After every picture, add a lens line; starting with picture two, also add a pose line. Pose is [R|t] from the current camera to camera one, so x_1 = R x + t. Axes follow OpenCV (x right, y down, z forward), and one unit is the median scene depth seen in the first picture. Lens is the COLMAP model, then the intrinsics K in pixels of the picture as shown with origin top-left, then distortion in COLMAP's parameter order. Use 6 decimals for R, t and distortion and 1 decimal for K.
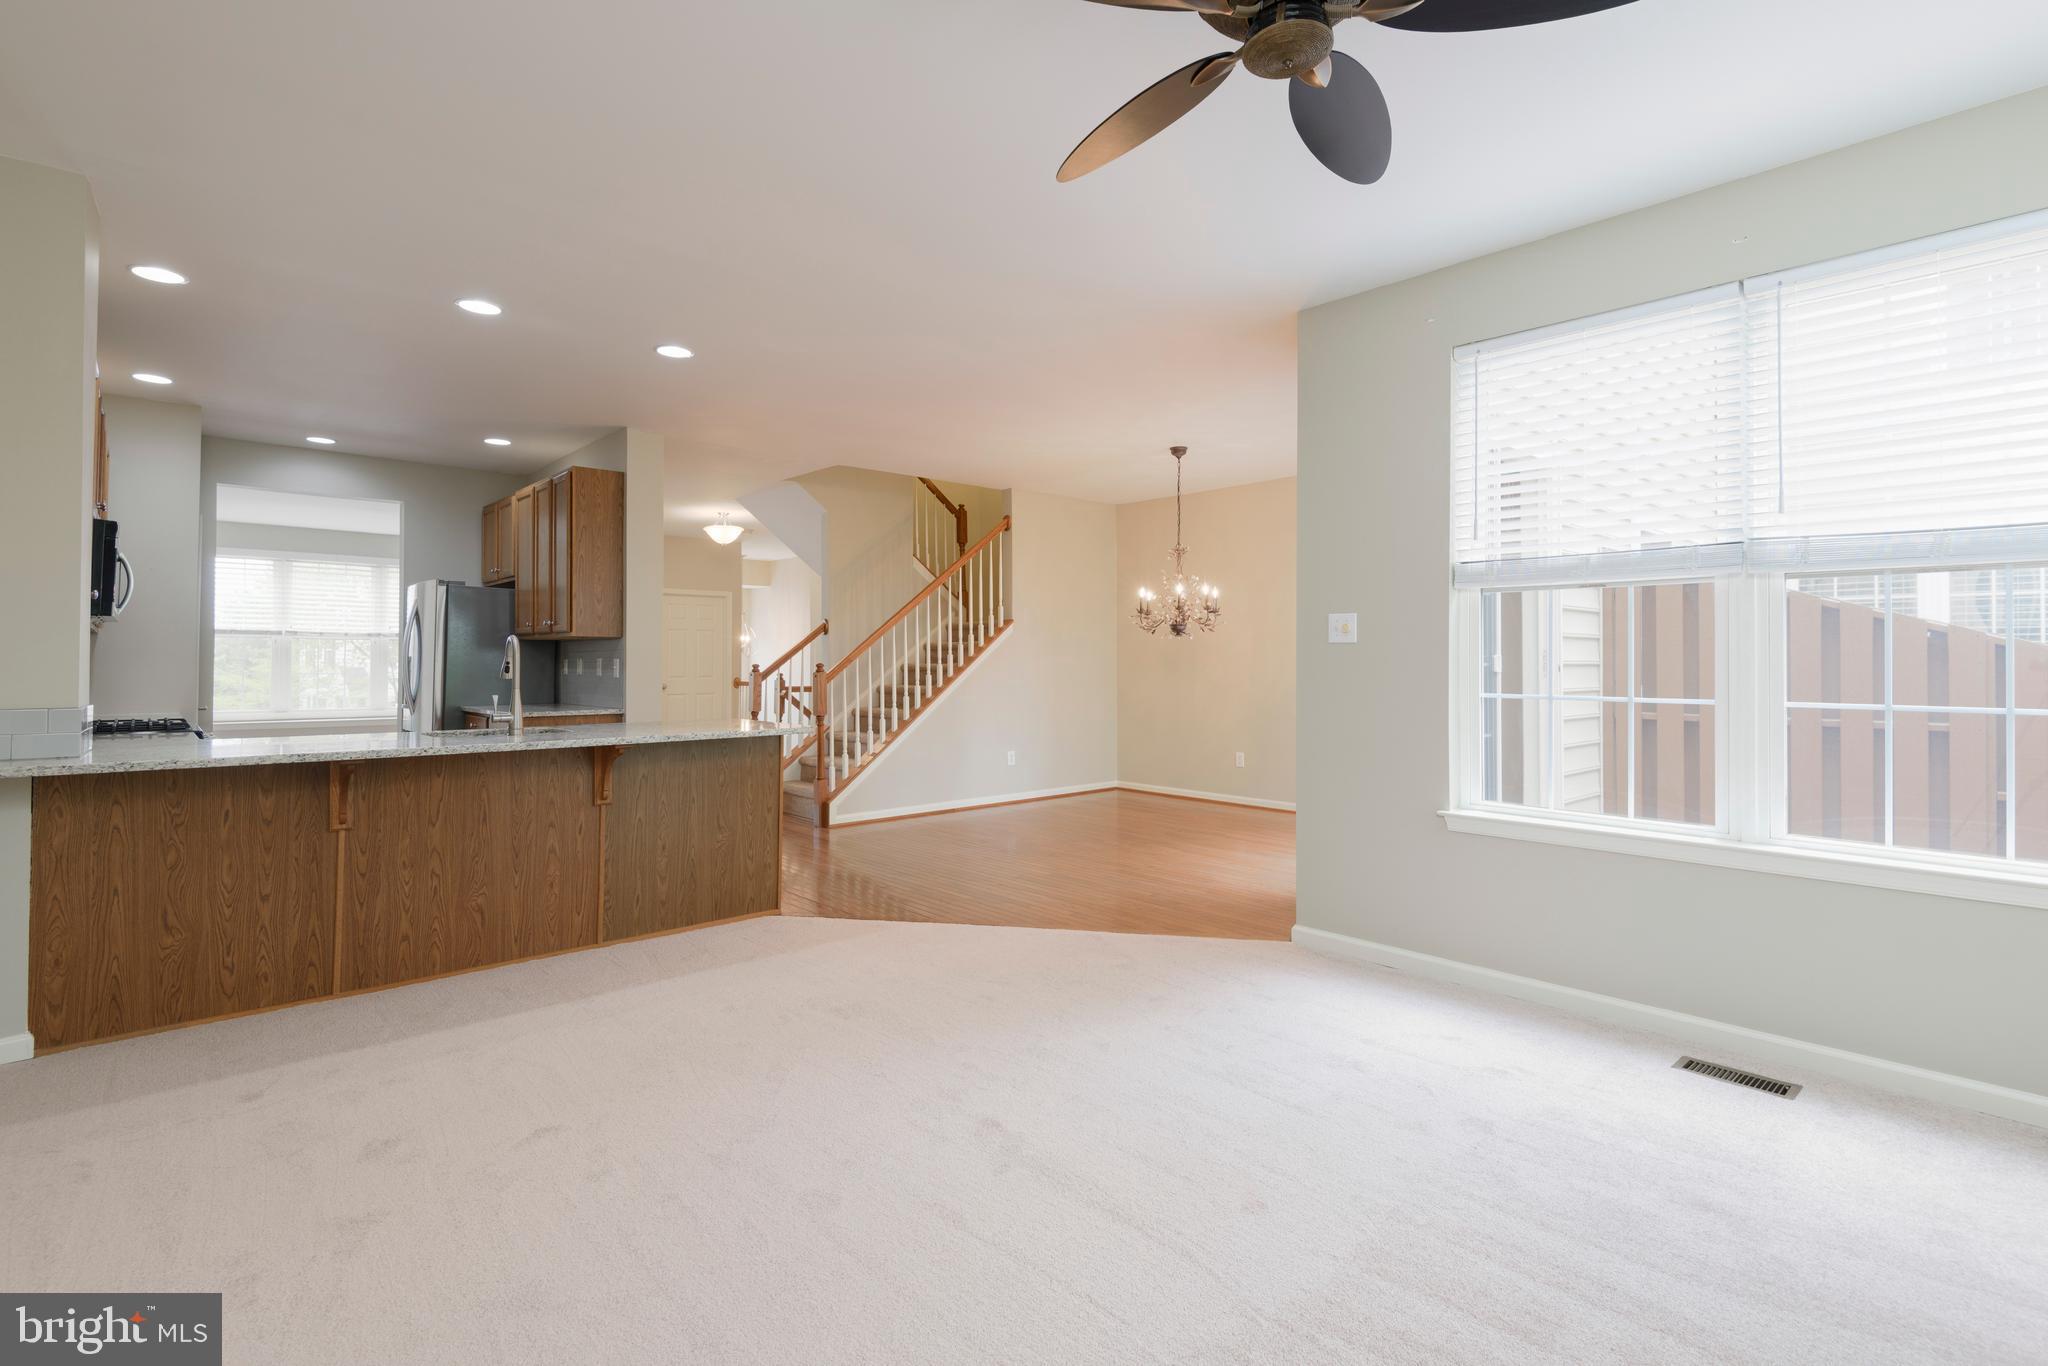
lens RADIAL K [[945.6, 0, 1034.4], [0, 945.6, 664.6], [0, 0, 1]] dist [0.040246, -0.024512]
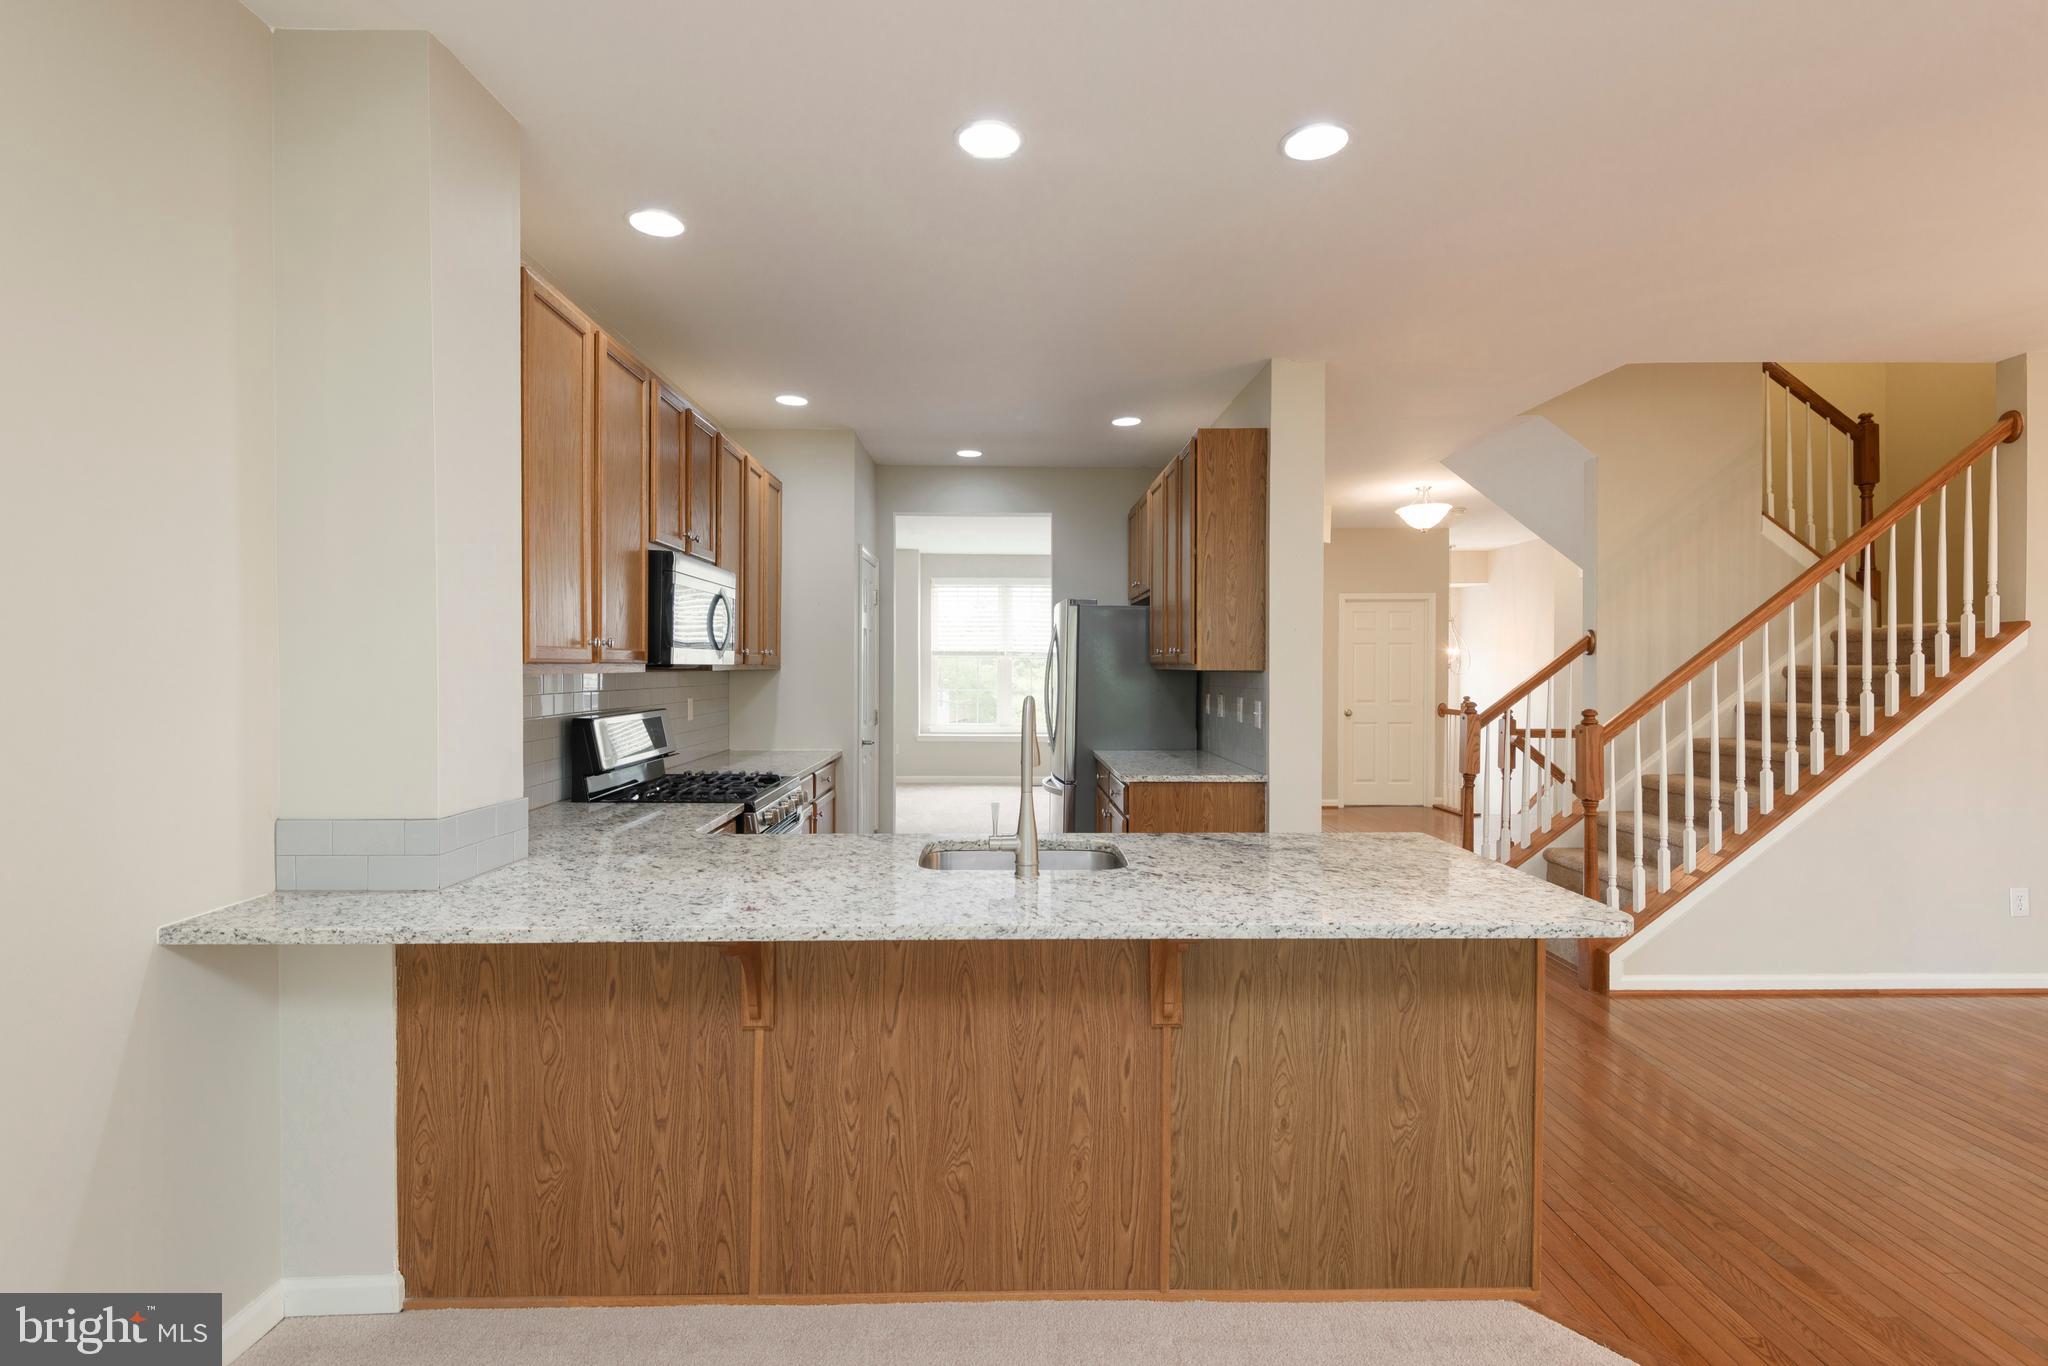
lens RADIAL K [[955.1, 0, 1011.8], [0, 955.1, 669.8], [0, 0, 1]] dist [0.033007, -0.026280]
pose [[0.747643, 0.000937, -0.664100, -0.105067], [-0.000237, 0.999999, 0.001143, -0.028168], [0.664101, -0.000697, 0.747643, 0.342295]]
